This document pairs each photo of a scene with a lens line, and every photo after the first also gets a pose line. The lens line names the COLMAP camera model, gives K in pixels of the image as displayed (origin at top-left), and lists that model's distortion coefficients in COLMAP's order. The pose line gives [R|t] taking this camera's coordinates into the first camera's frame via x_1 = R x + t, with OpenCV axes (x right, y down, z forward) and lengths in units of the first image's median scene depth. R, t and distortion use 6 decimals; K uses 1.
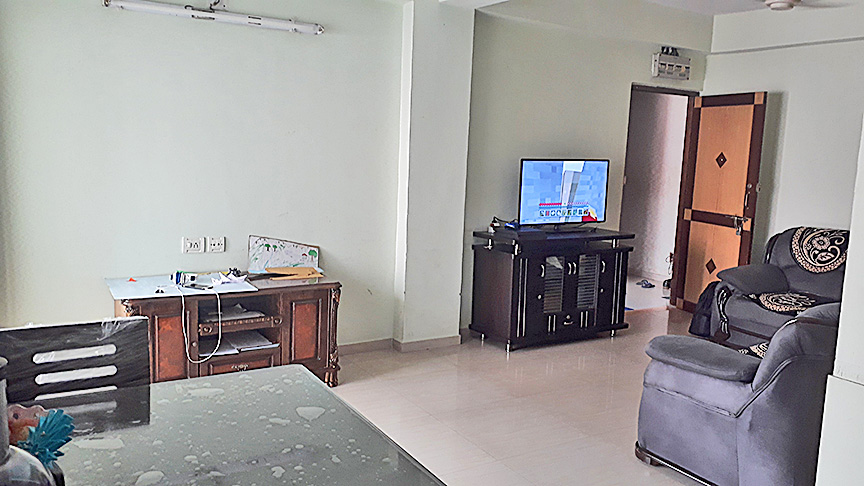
lens RADIAL K [[691.1, 0, 431.9], [0, 691.1, 243.4], [0, 0, 1]] dist [0.009375, 0.002493]
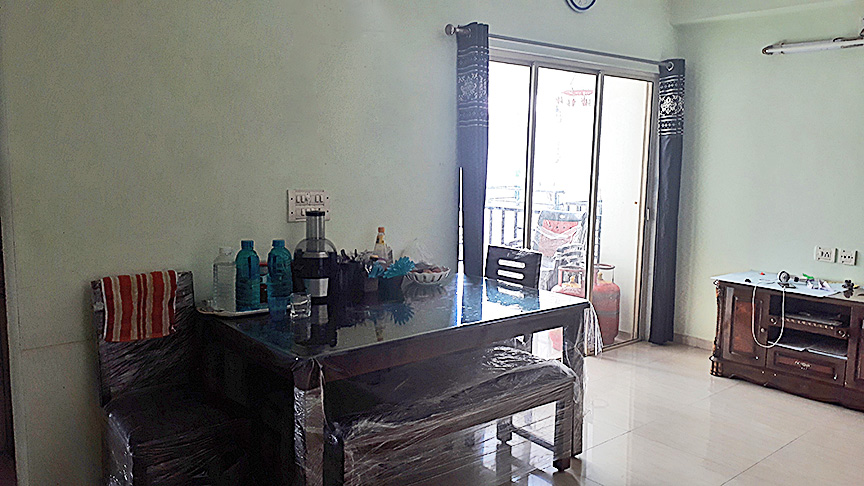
lens RADIAL K [[691.1, 0, 432.0], [0, 691.1, 240.8], [0, 0, 1]] dist [0.009375, 0.002493]
pose [[0.144590, 0.094327, -0.984985, 0.687653], [-0.147130, 0.986429, 0.072867, -0.007379], [0.978492, 0.134385, 0.156506, 0.231672]]
